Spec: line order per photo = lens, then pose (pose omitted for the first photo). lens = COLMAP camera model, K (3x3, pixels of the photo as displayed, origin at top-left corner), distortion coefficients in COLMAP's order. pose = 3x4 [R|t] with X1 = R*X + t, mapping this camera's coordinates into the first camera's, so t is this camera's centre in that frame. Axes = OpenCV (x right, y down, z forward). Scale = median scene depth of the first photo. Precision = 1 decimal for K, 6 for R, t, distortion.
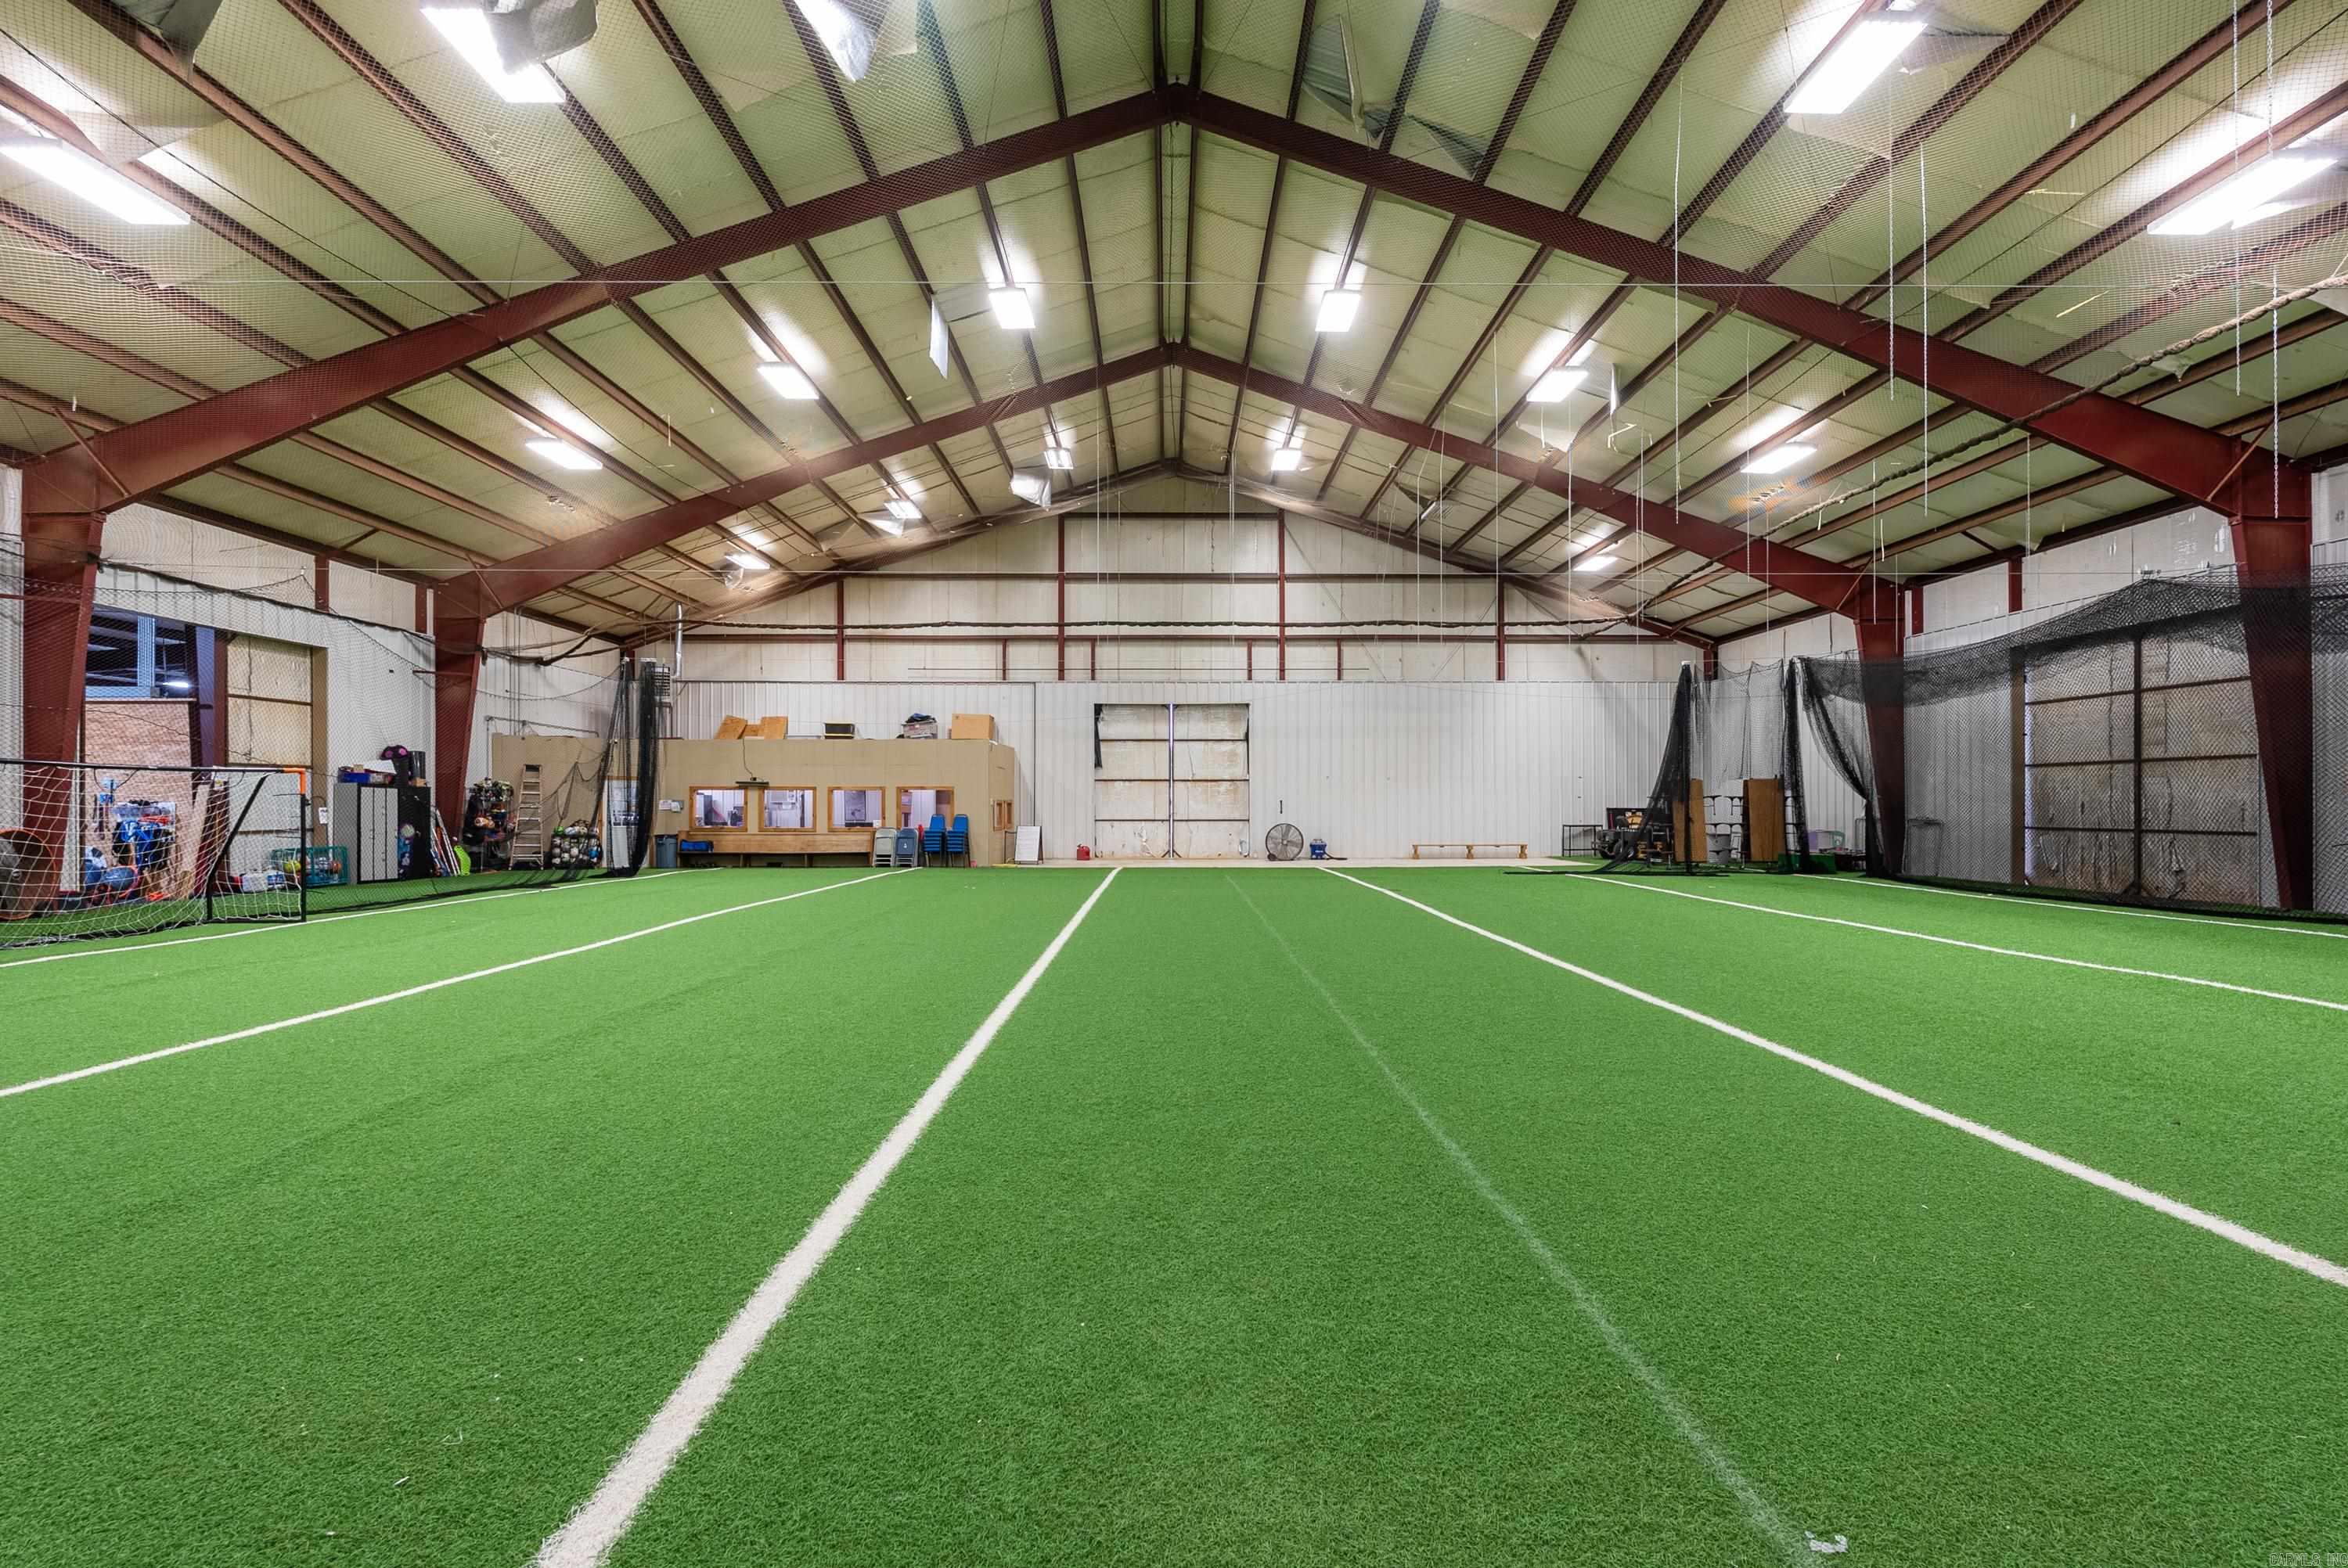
lens RADIAL K [[1035.8, 0, 1175.6], [0, 1035.8, 782.0], [0, 0, 1]] dist [-0.004771, -0.000038]
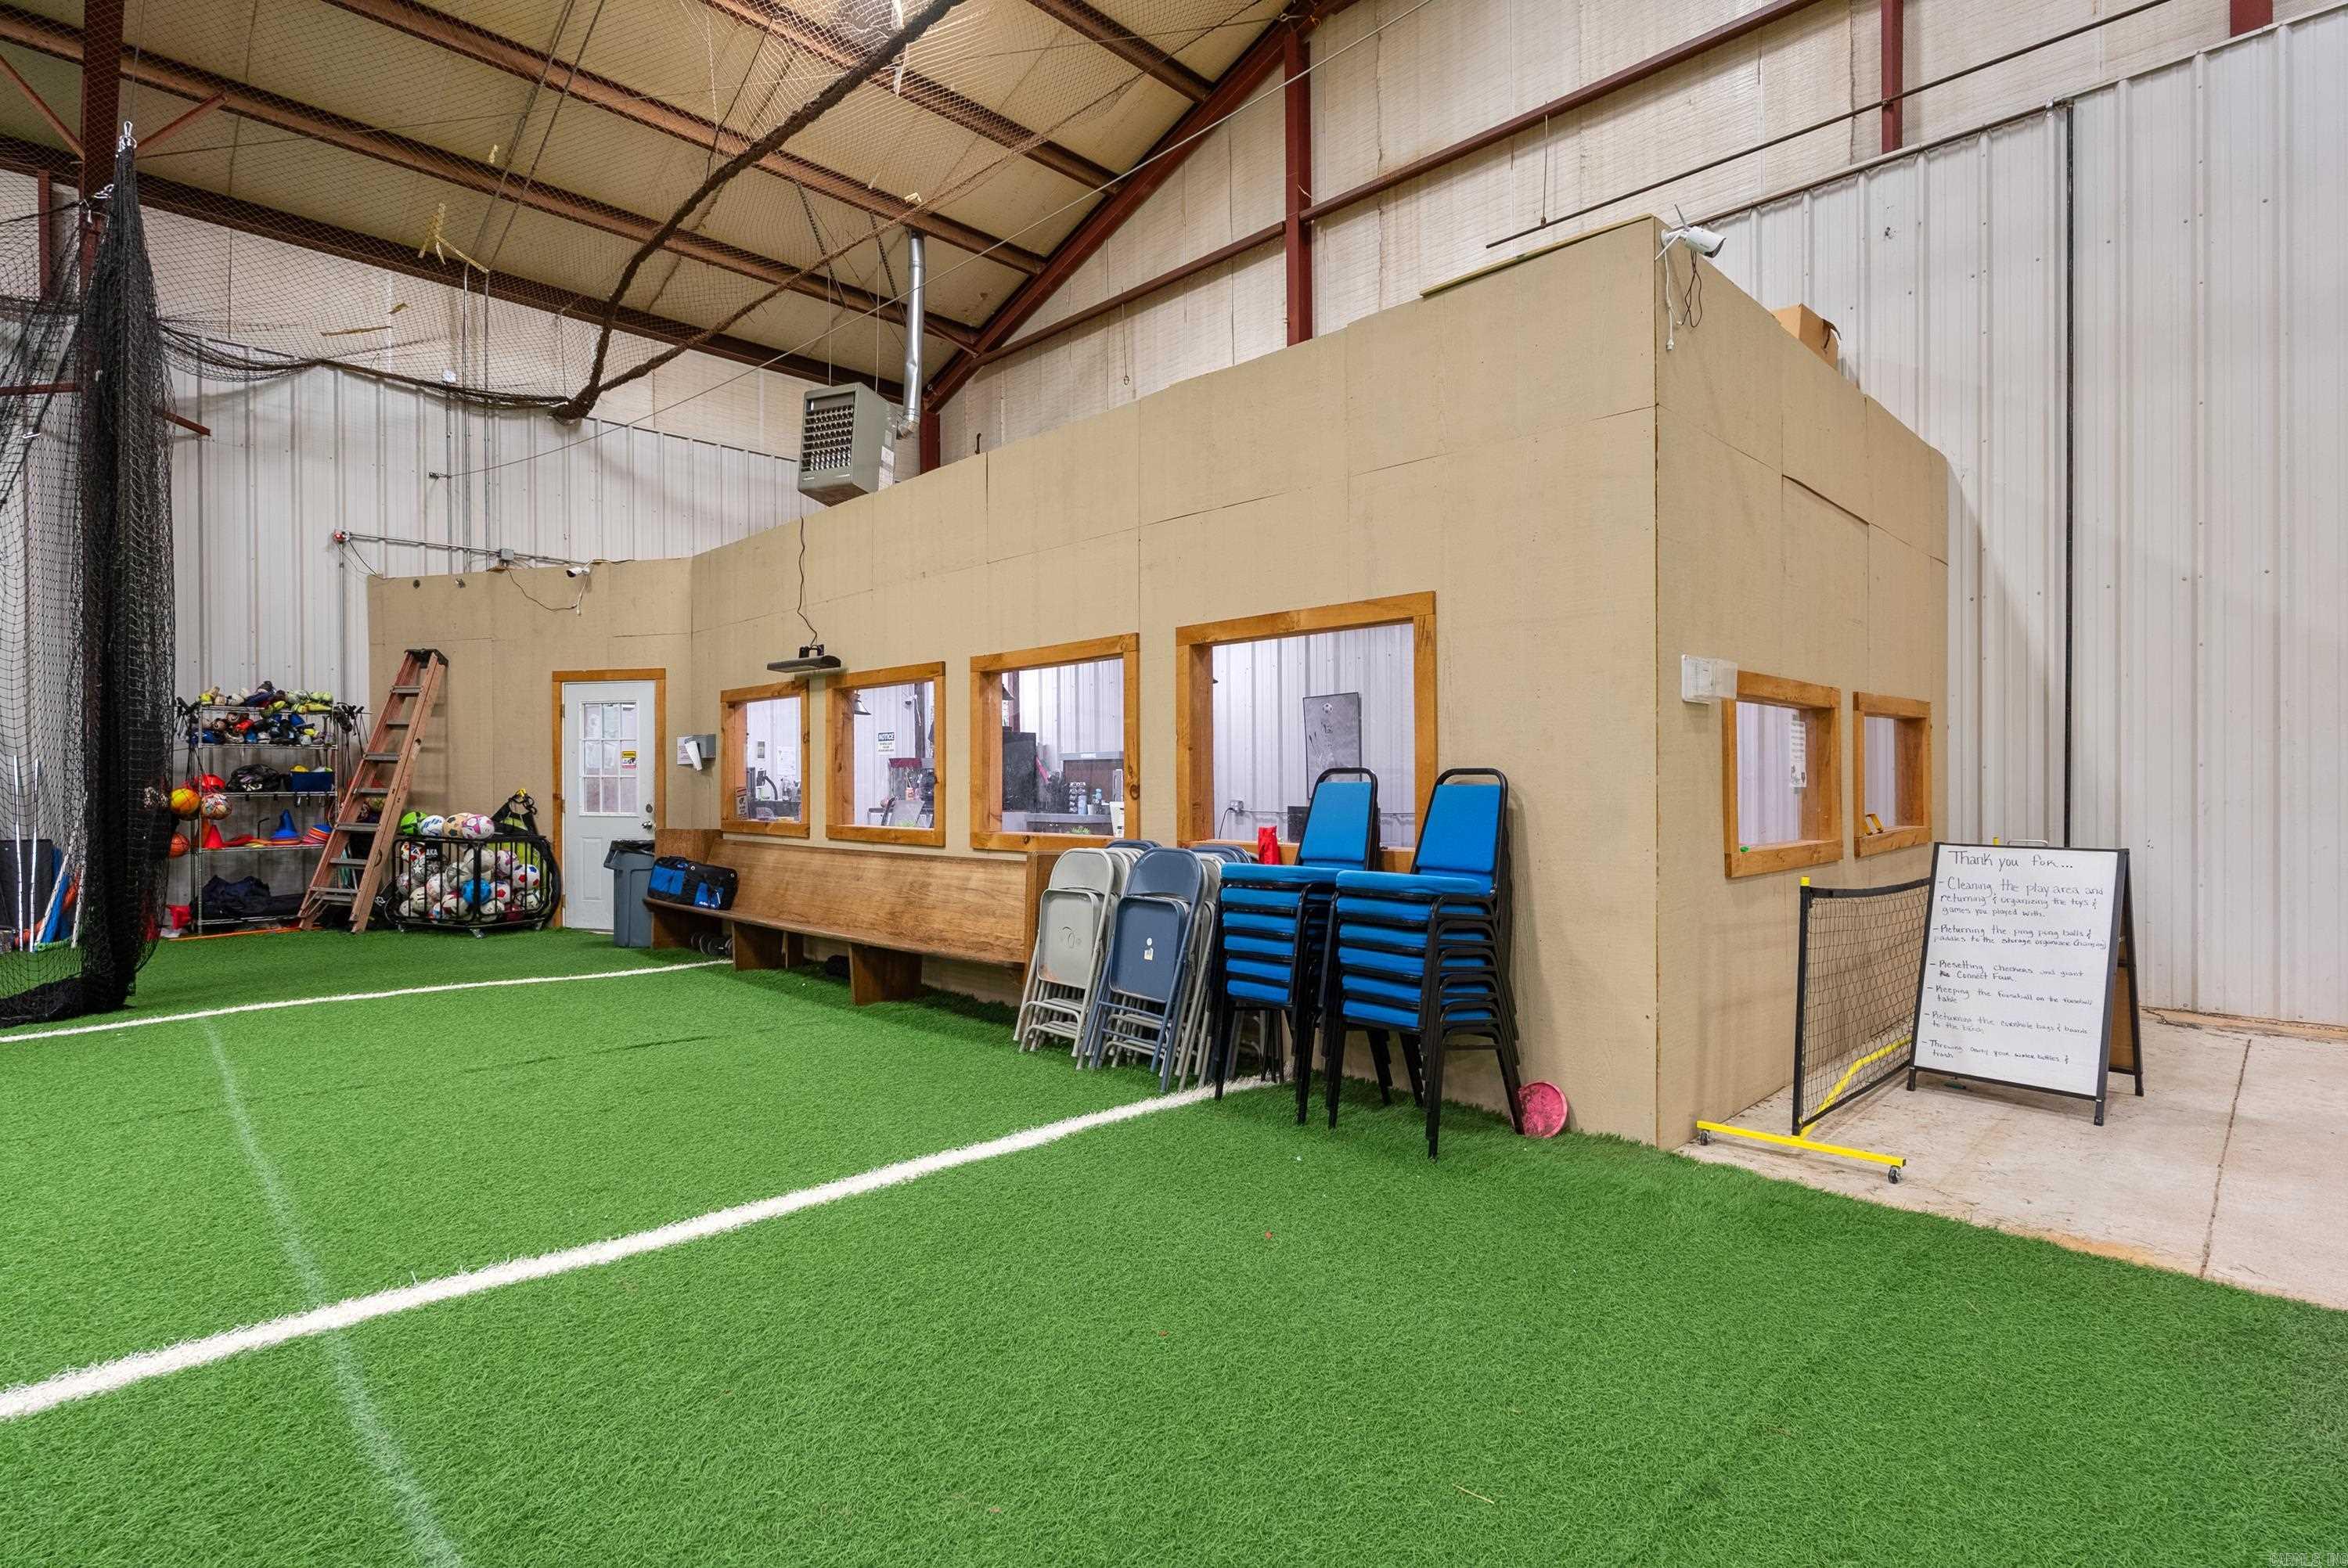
lens RADIAL K [[1159.9, 0, 1174.0], [0, 1159.9, 784.0], [0, 0, 1]] dist [-0.000071, 0.000126]
pose [[0.695893, -0.002299, -0.718141, -0.112624], [0.018755, 0.999712, 0.014974, 0.029535], [0.717900, -0.023890, 0.695736, 0.841651]]
